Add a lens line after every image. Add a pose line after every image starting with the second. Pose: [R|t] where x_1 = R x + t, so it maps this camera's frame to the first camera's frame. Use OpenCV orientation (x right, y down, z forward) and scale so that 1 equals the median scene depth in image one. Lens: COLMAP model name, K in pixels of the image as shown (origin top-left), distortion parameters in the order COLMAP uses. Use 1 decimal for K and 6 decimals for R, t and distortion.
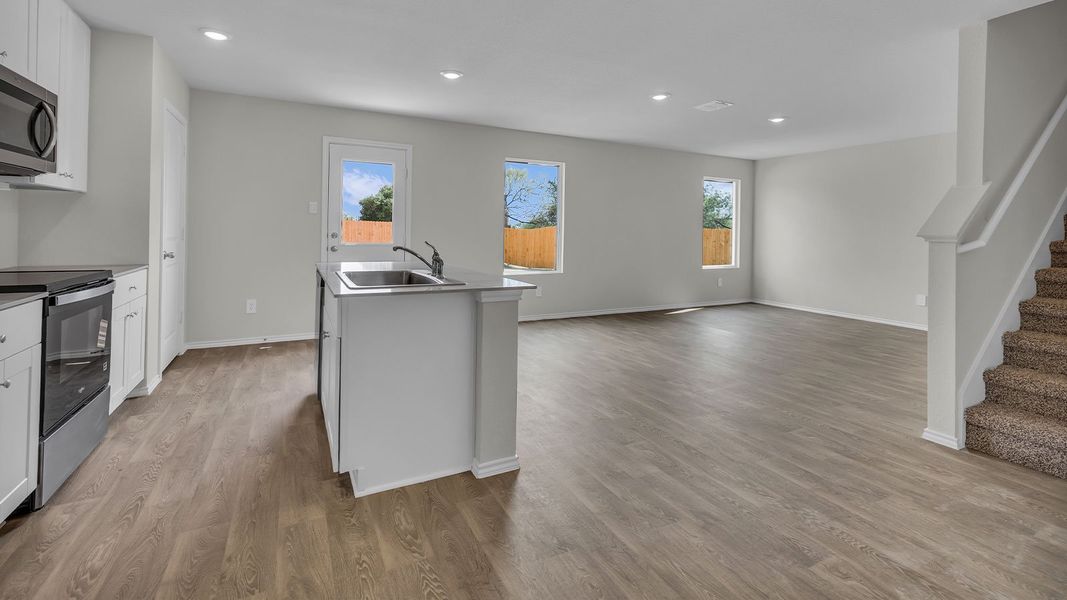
lens RADIAL K [[453.8, 0, 517.1], [0, 453.8, 232.9], [0, 0, 1]] dist [0.000939, 0.000576]
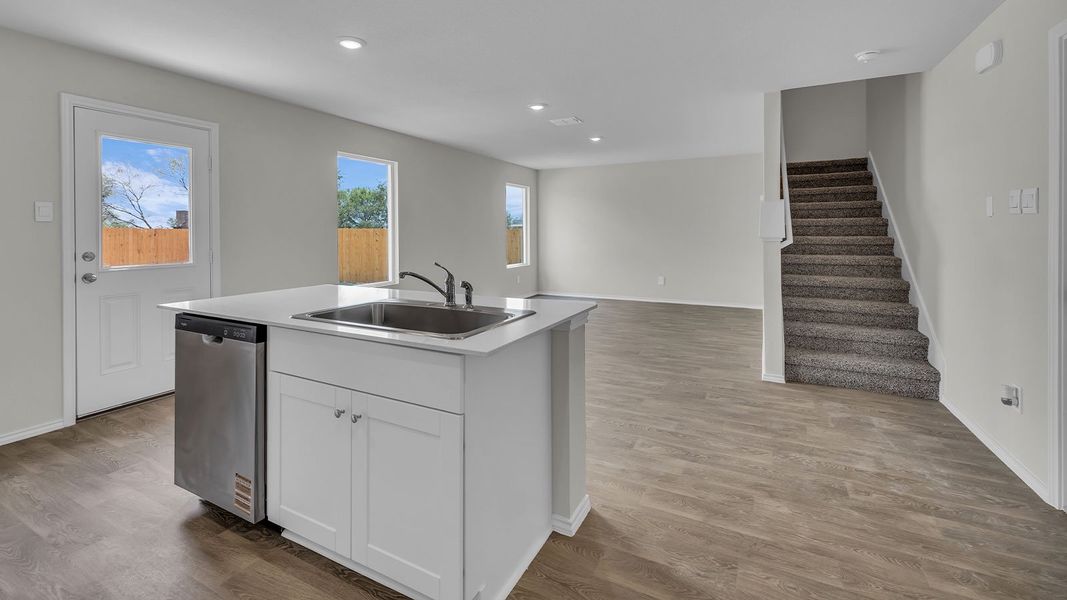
lens RADIAL K [[453.8, 0, 517.1], [0, 453.8, 232.9], [0, 0, 1]] dist [0.000939, 0.000576]
pose [[0.815402, -0.023017, 0.578437, -0.576296], [0.022203, 0.999718, 0.008482, -0.037845], [-0.578469, 0.005927, 0.815683, 0.313383]]
